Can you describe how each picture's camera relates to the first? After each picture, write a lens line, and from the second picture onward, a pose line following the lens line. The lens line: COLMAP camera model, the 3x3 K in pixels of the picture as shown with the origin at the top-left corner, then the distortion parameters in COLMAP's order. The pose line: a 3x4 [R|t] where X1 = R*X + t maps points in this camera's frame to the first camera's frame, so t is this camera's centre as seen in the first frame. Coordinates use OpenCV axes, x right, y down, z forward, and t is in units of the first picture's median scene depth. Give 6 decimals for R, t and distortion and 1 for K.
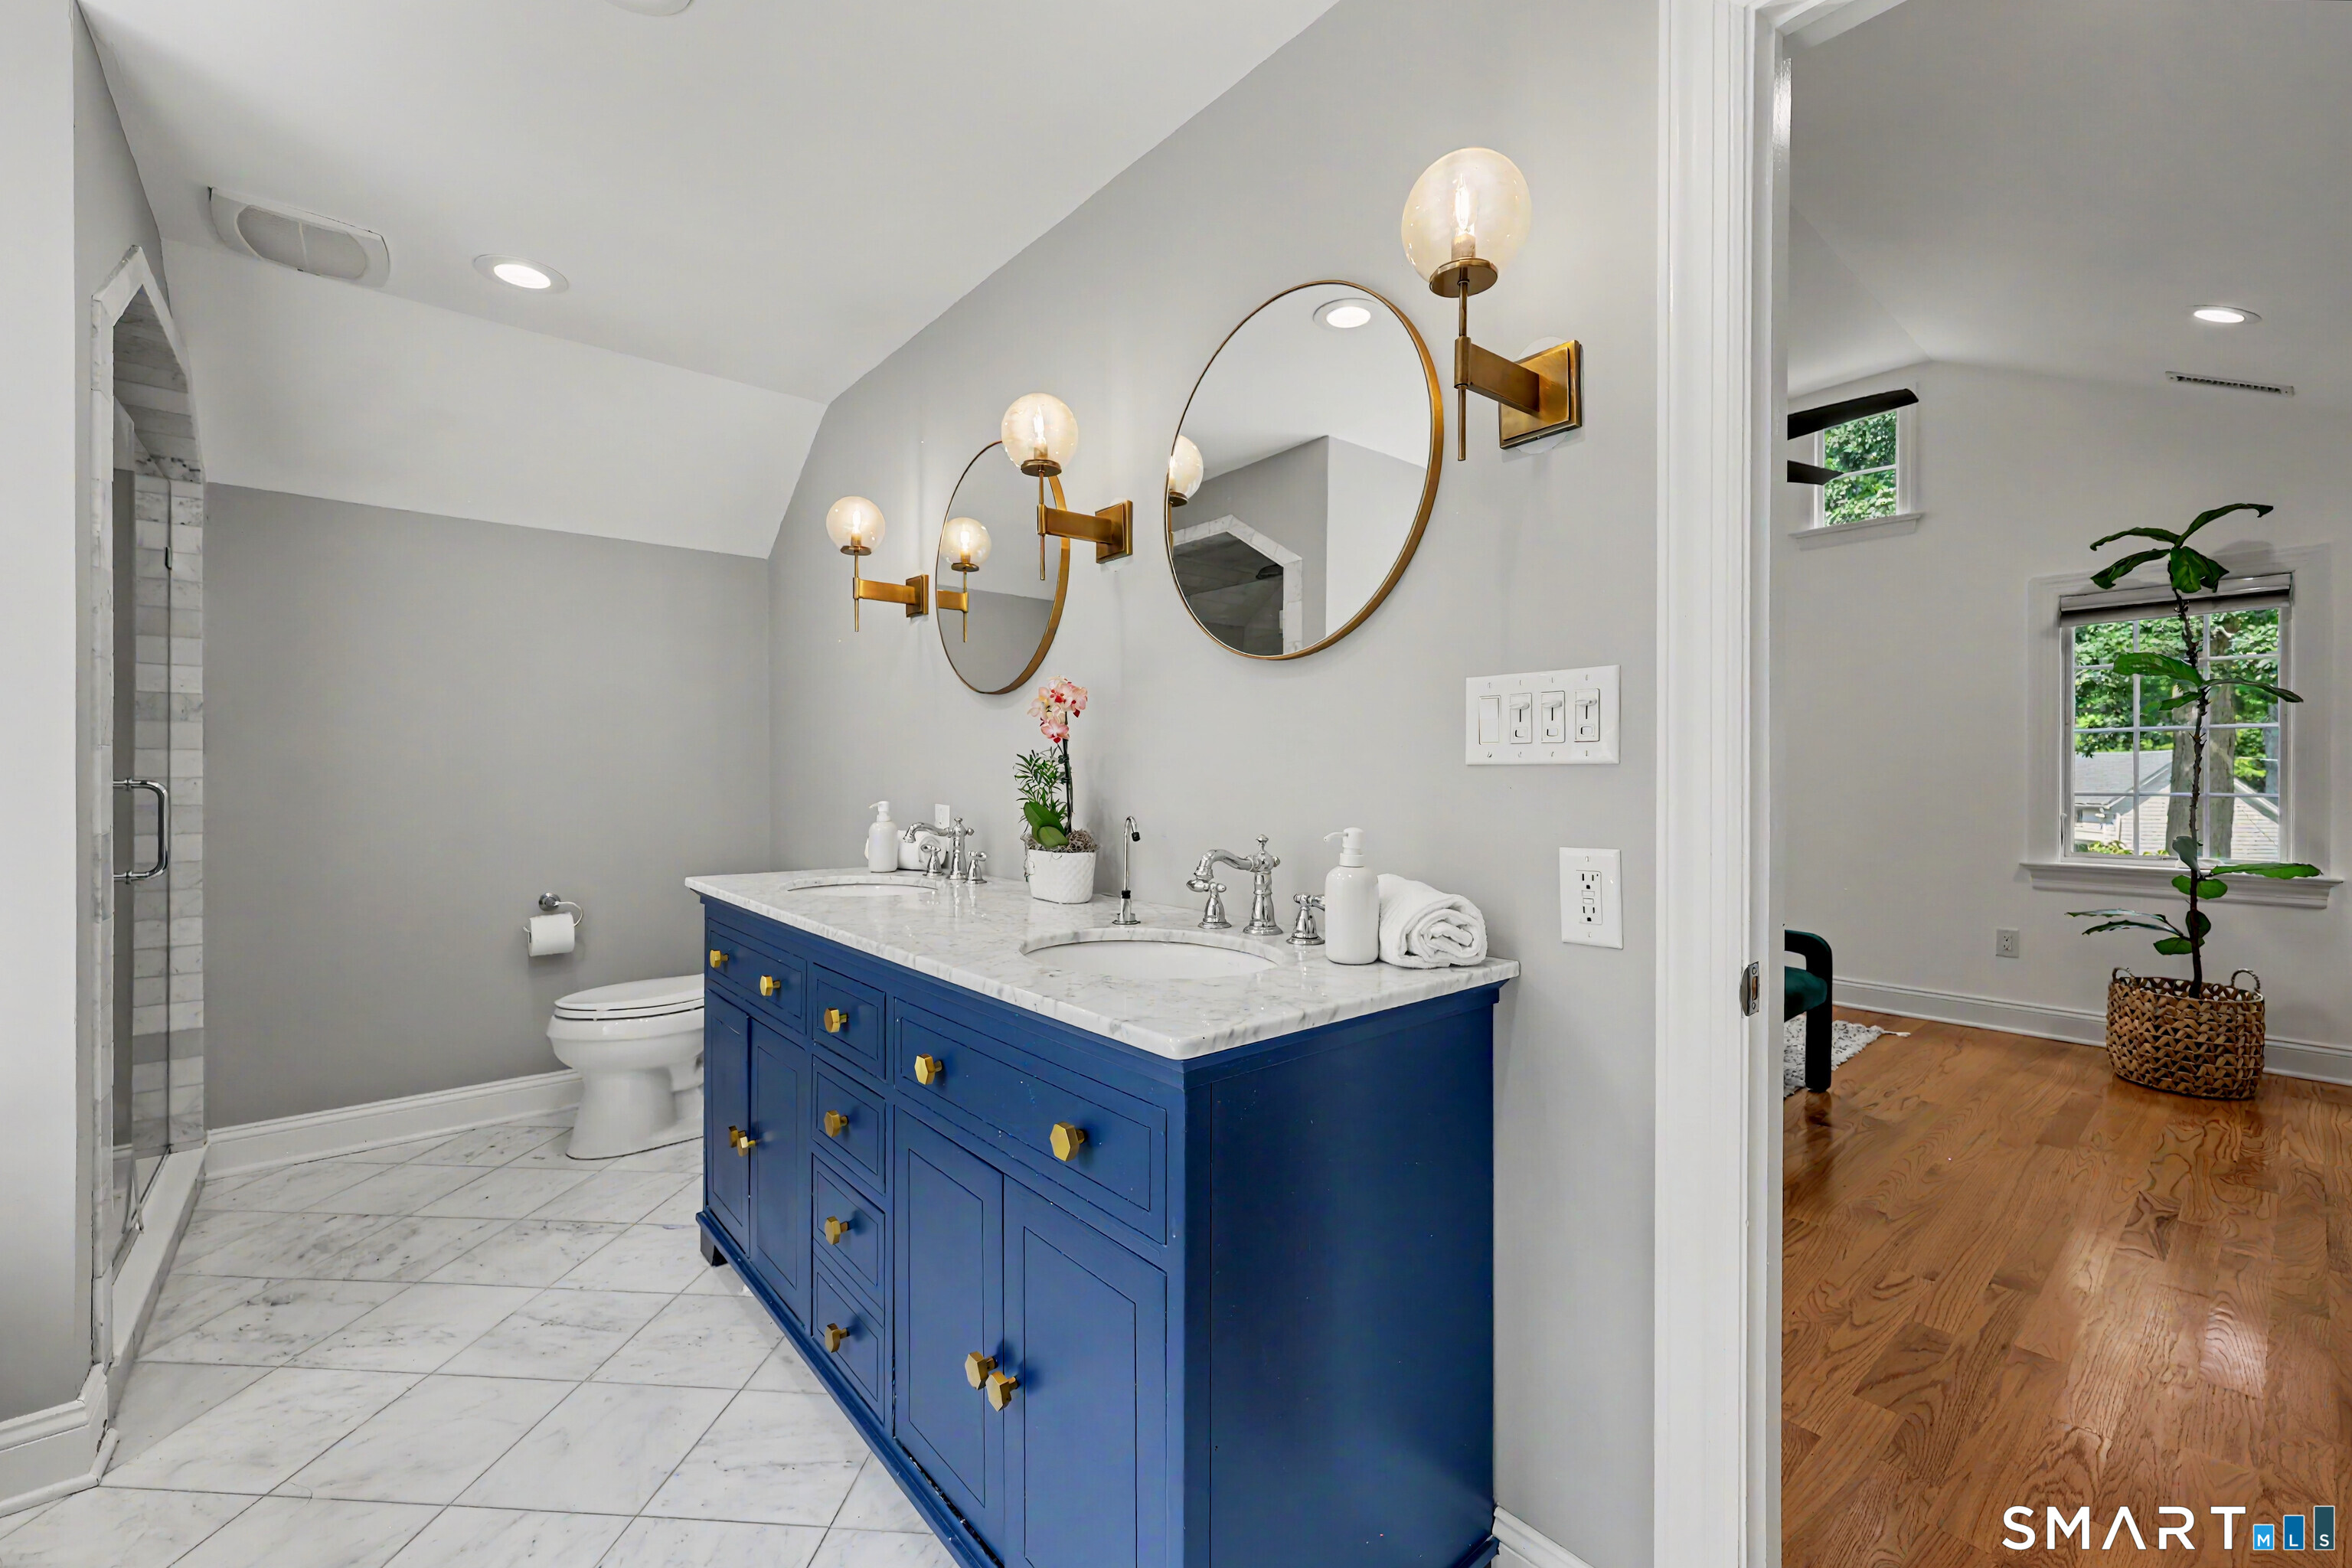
lens RADIAL K [[954.8, 0, 1176.0], [0, 954.8, 784.0], [0, 0, 1]] dist [-0.001199, -0.000268]
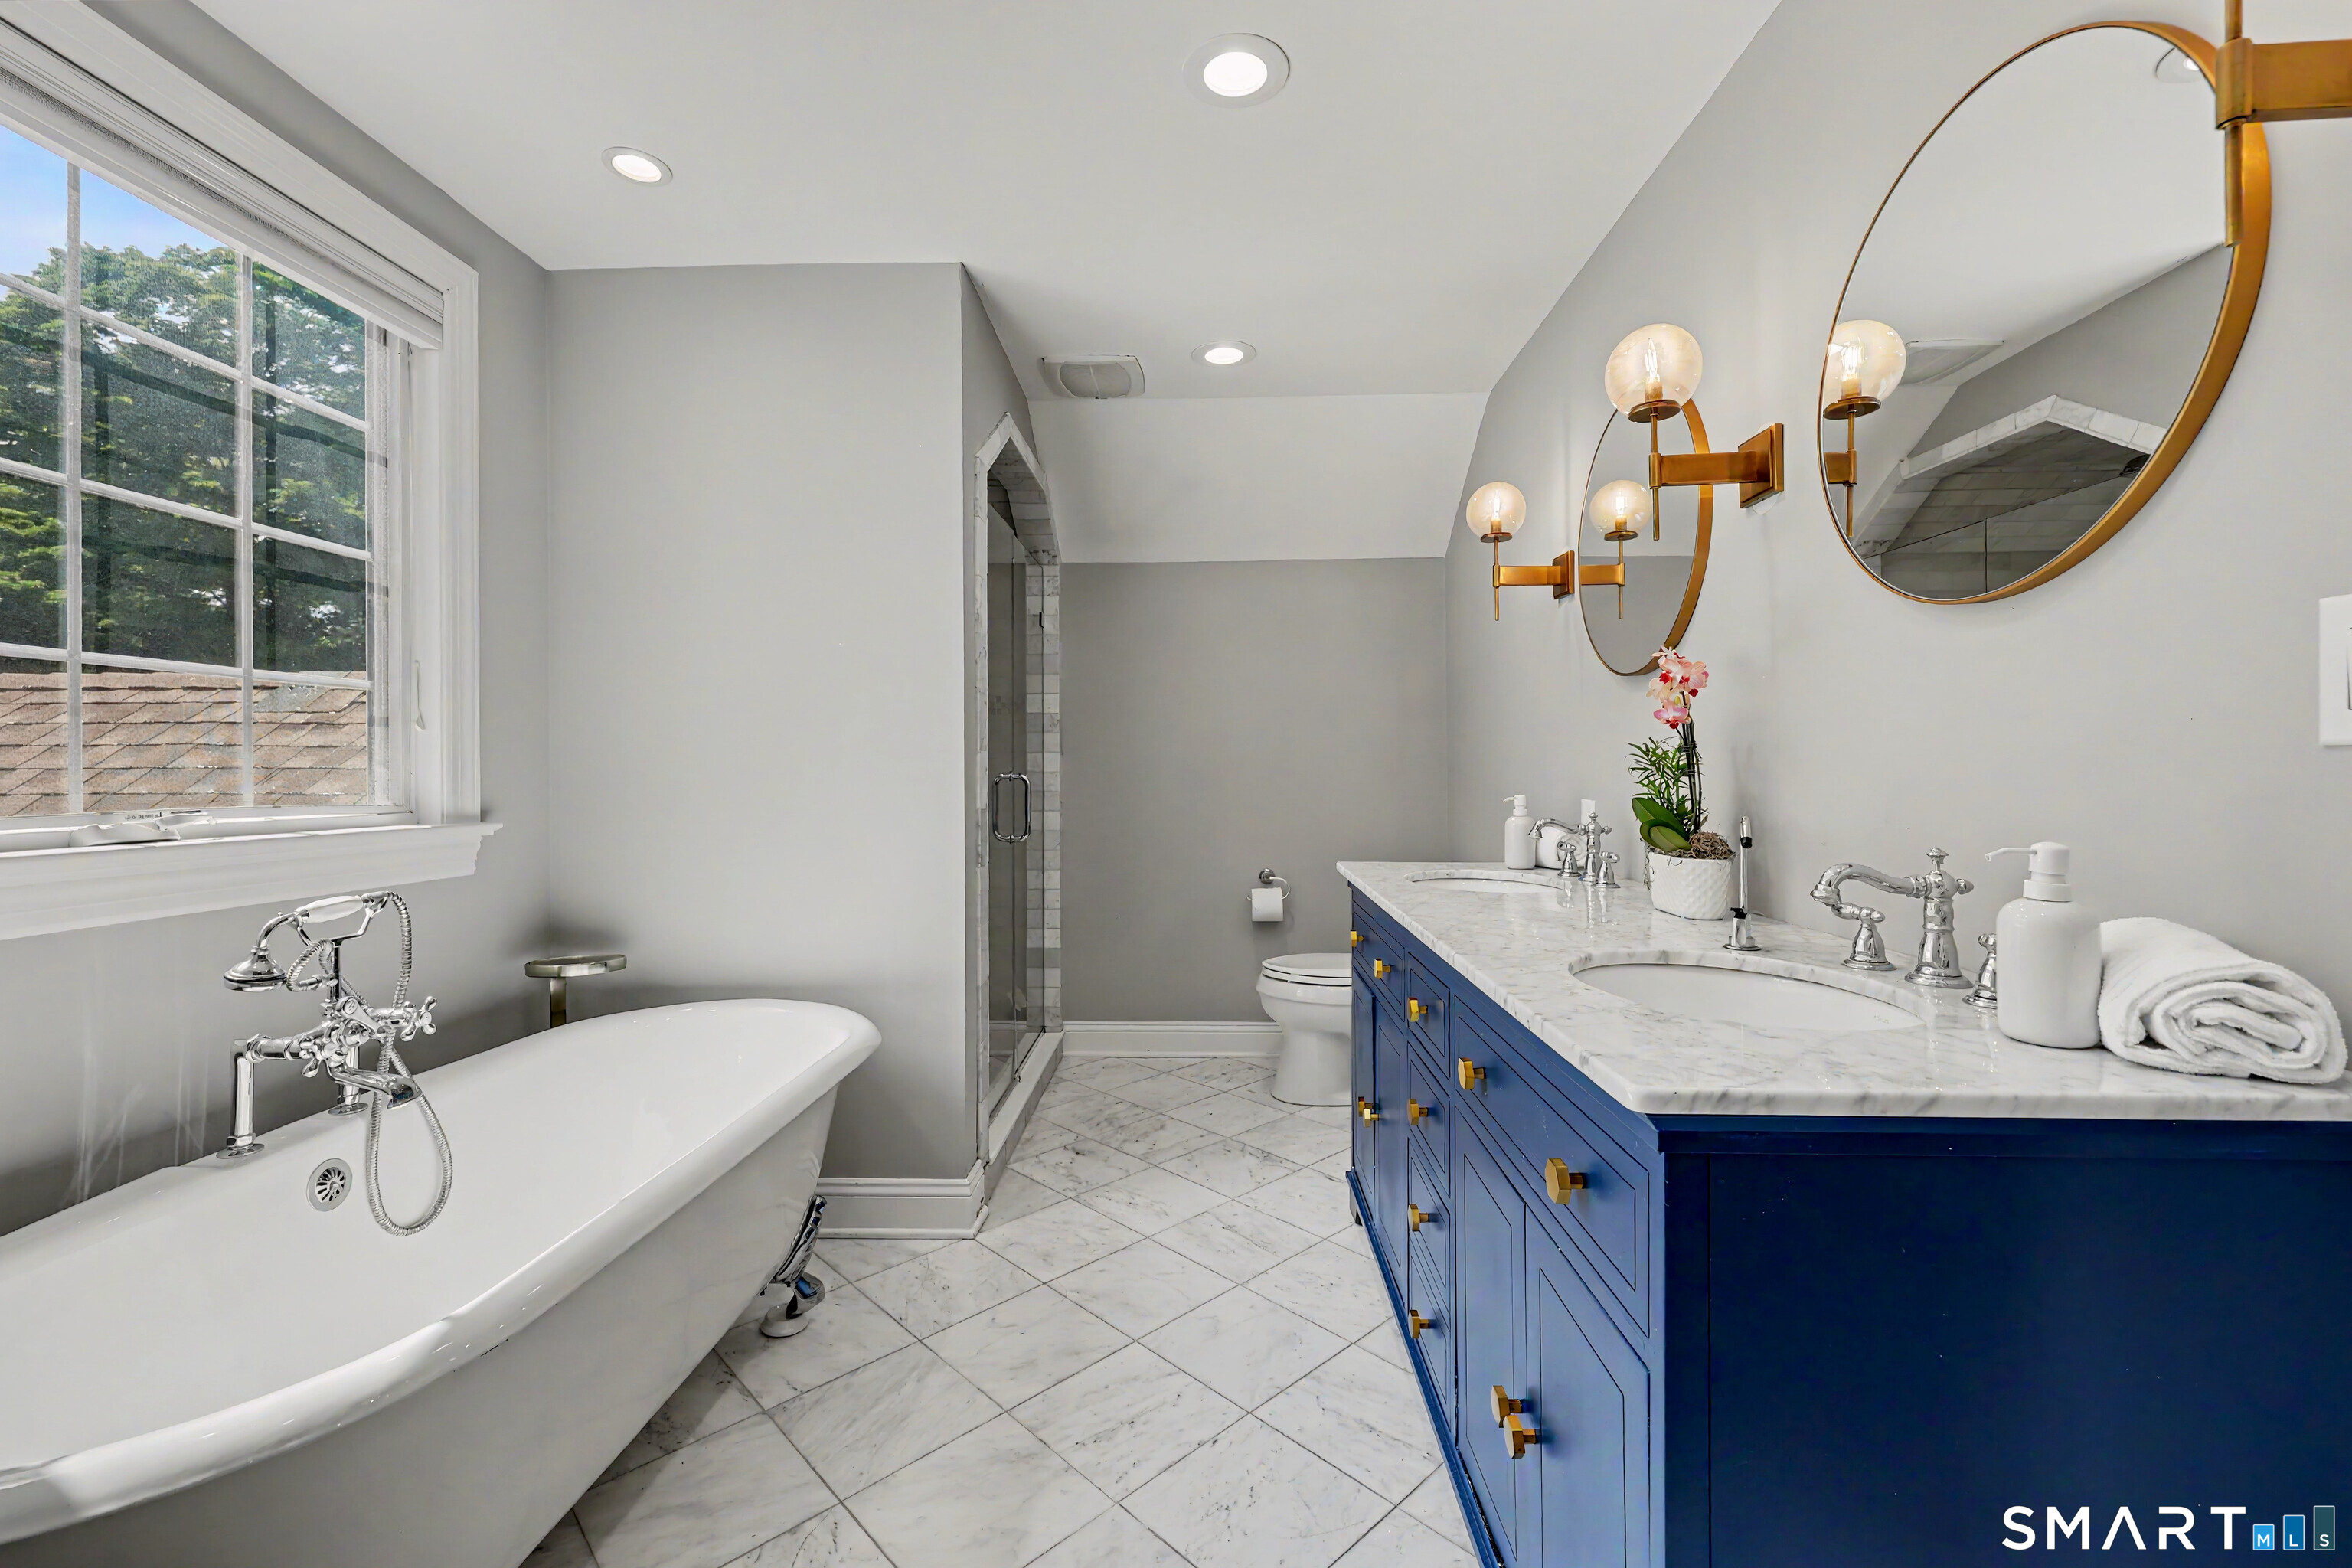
lens RADIAL K [[983.2, 0, 1176.2], [0, 983.2, 777.0], [0, 0, 1]] dist [0.000241, -0.000341]
pose [[0.738469, 0.000937, -0.674286, 0.126934], [-0.000823, 1.000000, 0.000488, -0.000028], [0.674287, 0.000194, 0.738470, 0.048071]]
